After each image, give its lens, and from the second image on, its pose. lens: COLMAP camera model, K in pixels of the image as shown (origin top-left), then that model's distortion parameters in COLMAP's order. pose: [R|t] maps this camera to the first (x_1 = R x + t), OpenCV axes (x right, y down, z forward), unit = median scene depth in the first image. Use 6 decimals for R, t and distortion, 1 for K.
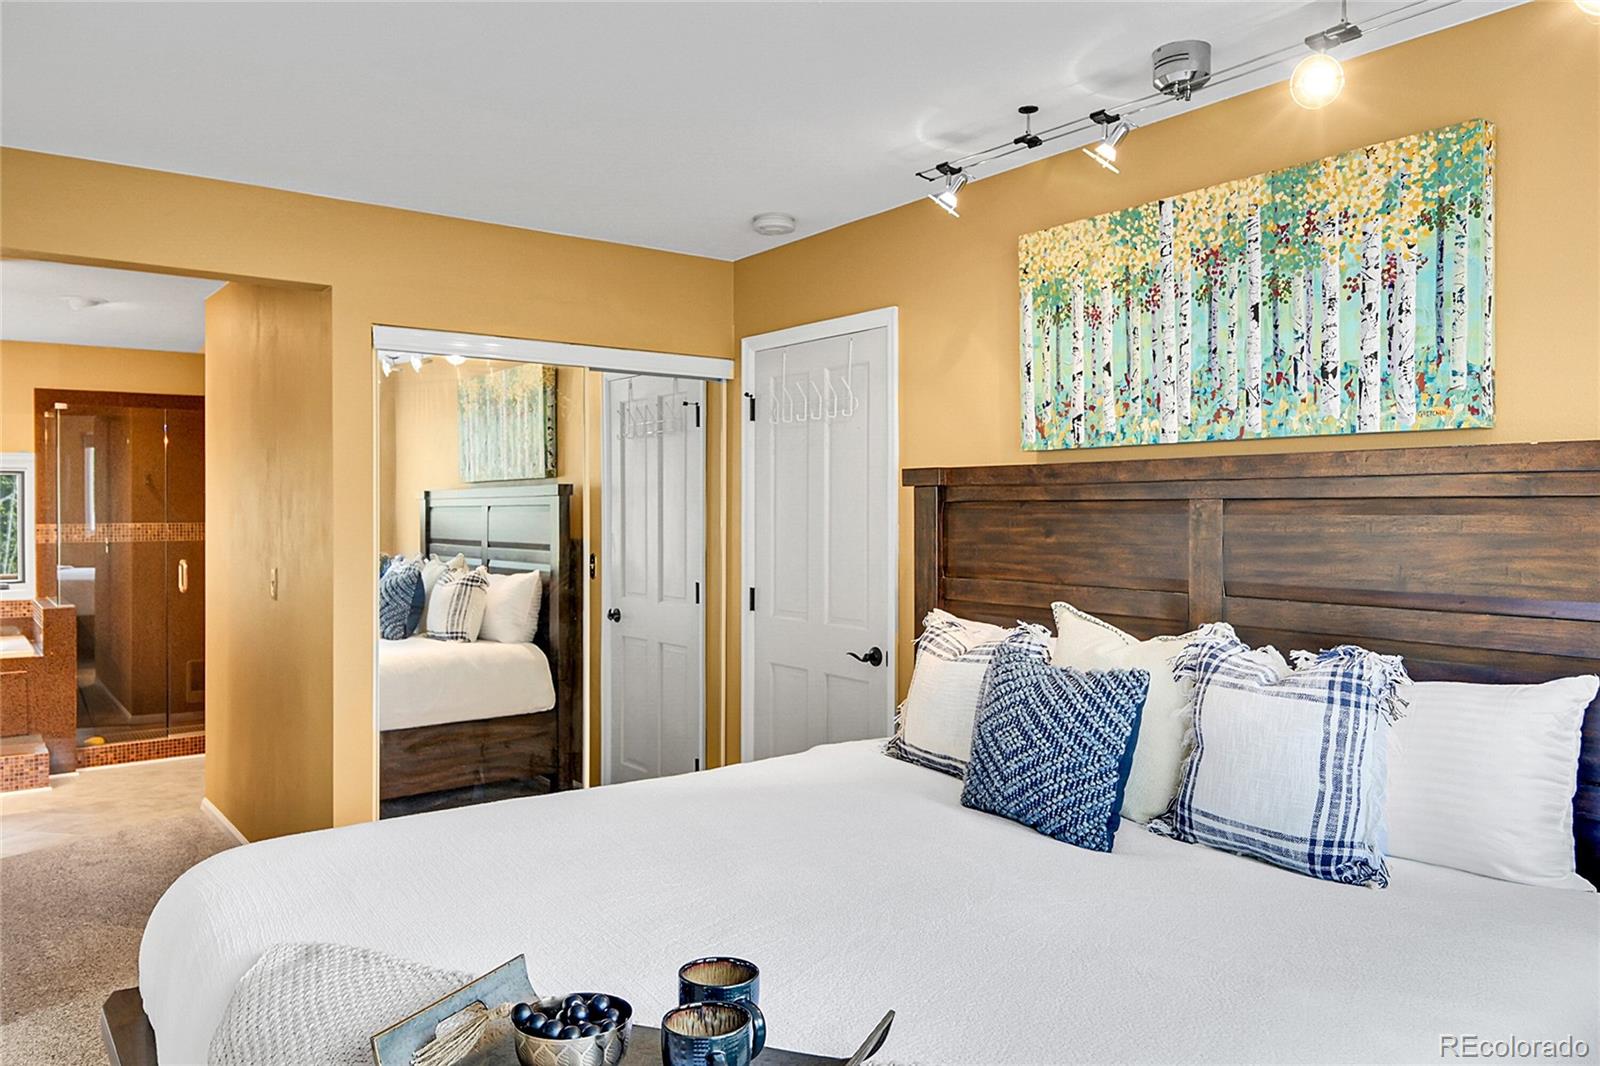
lens RADIAL K [[1145.8, 0, 797.7], [0, 1145.8, 525.4], [0, 0, 1]] dist [0.005774, 0.000091]
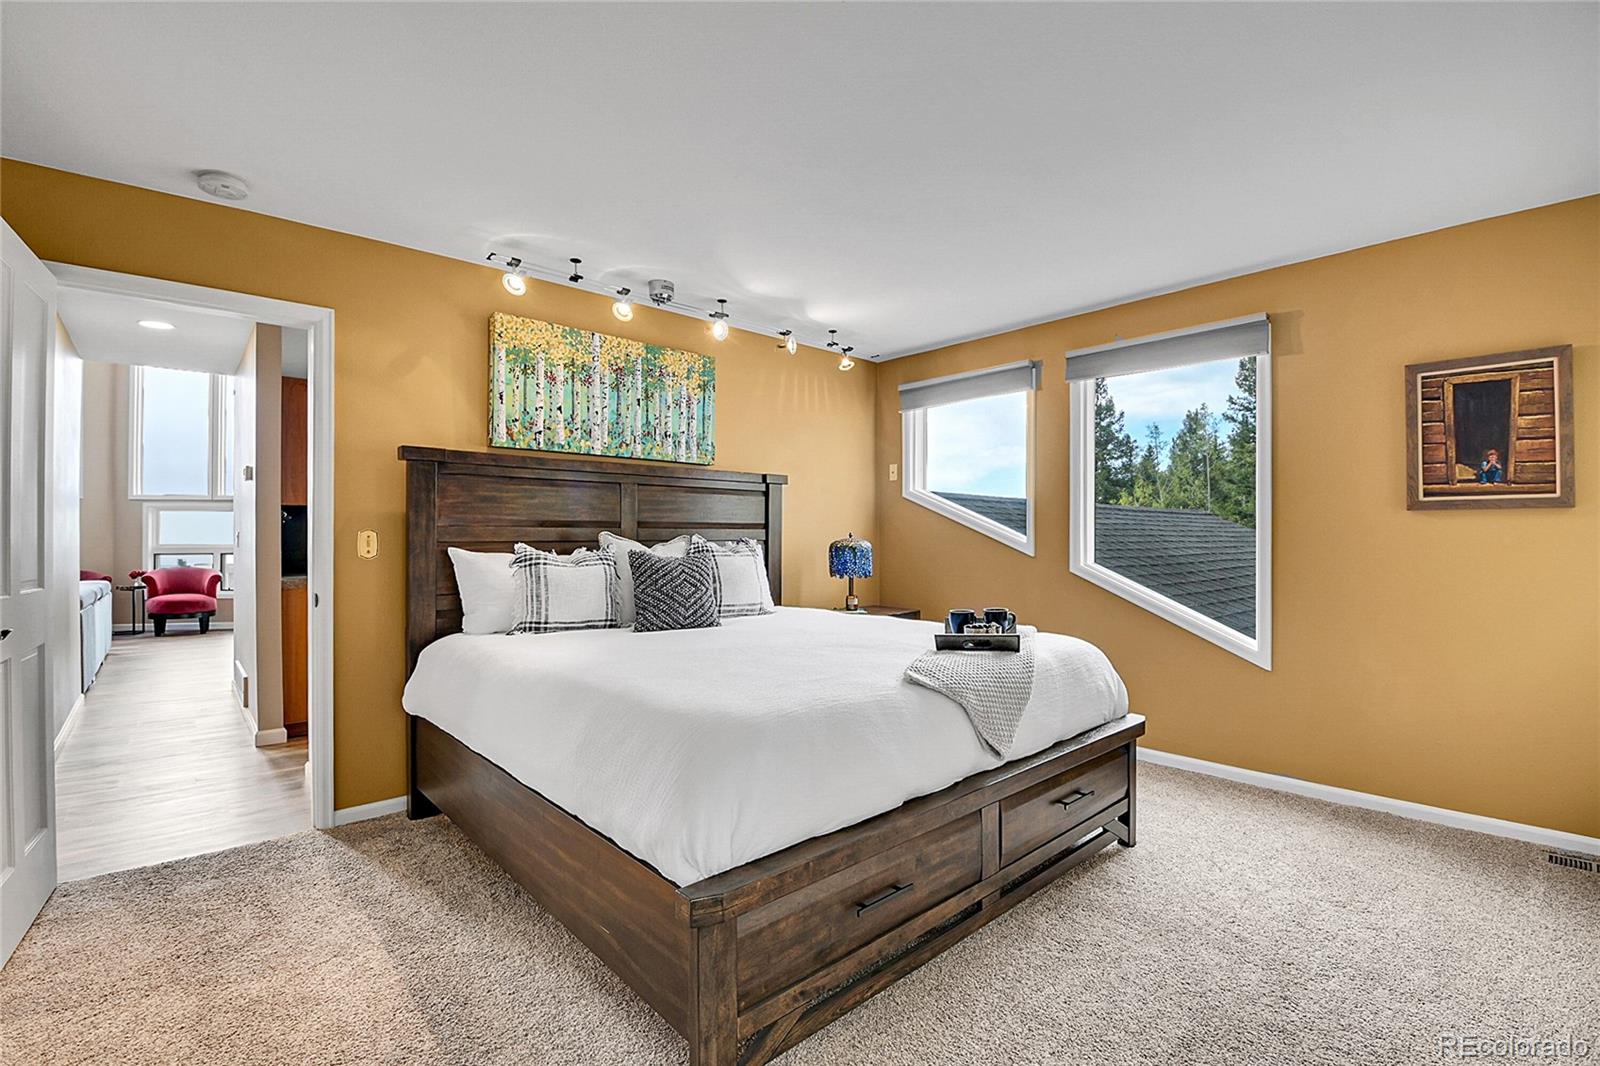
lens RADIAL K [[718.4, 0, 796.6], [0, 718.4, 535.6], [0, 0, 1]] dist [-0.004927, -0.012851]
pose [[-0.106771, 0.003476, 0.994278, -1.017961], [0.011976, 0.999926, -0.002209, 0.081728], [-0.994212, 0.011672, -0.106804, 0.829439]]
